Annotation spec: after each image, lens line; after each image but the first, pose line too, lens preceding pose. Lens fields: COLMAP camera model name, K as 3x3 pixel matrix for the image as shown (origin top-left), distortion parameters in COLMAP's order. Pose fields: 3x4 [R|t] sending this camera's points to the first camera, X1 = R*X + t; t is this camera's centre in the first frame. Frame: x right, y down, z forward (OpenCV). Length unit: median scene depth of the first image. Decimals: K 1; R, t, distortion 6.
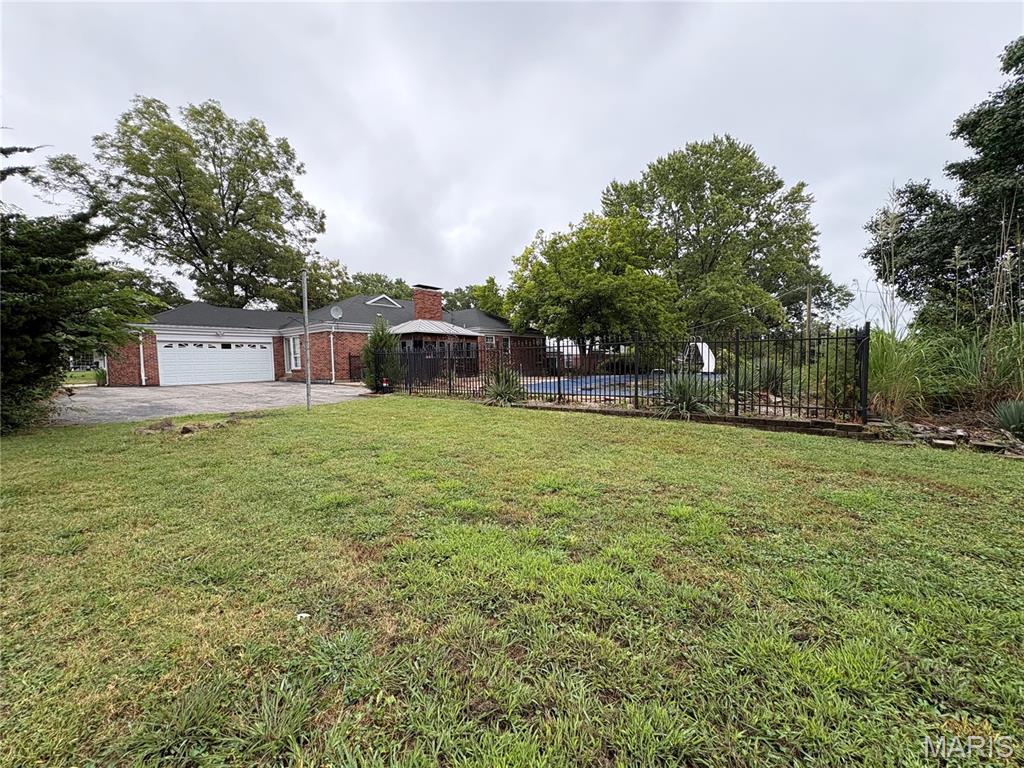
lens RADIAL K [[406.9, 0, 511.8], [0, 406.9, 383.0], [0, 0, 1]] dist [-0.000490, 0.000212]
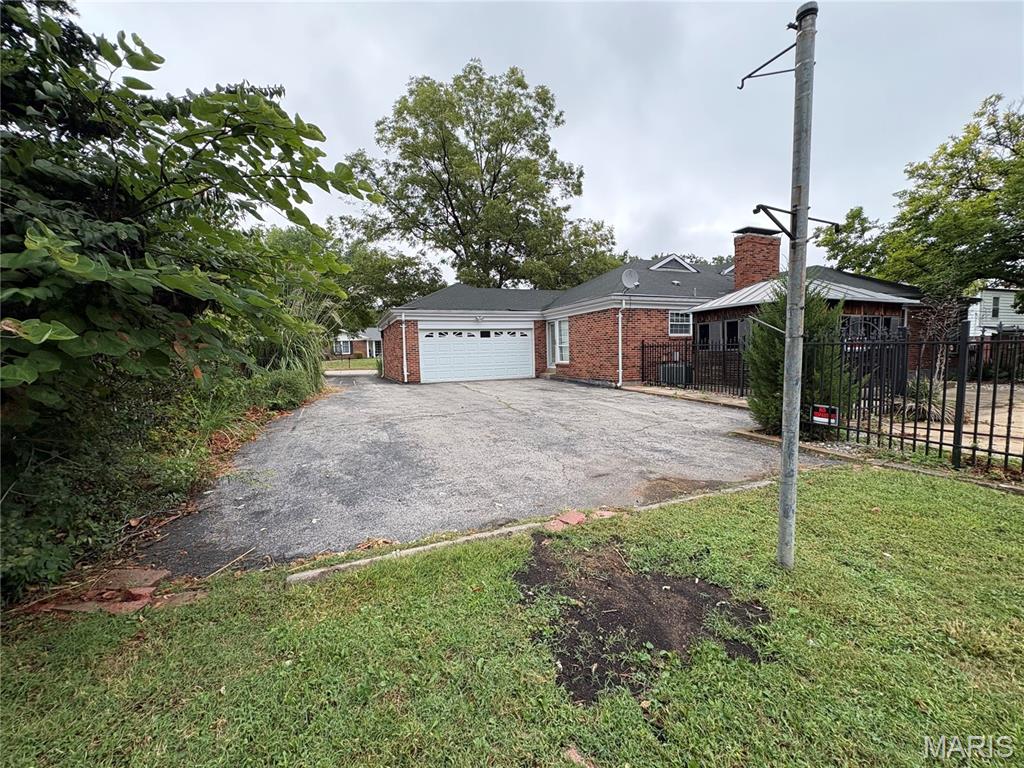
lens RADIAL K [[406.9, 0, 511.8], [0, 406.9, 383.0], [0, 0, 1]] dist [-0.000490, 0.000212]
pose [[0.866123, 0.040479, -0.498189, -0.203837], [-0.021736, 0.998823, 0.043368, -0.024372], [0.499358, -0.026733, 0.865983, 0.264048]]
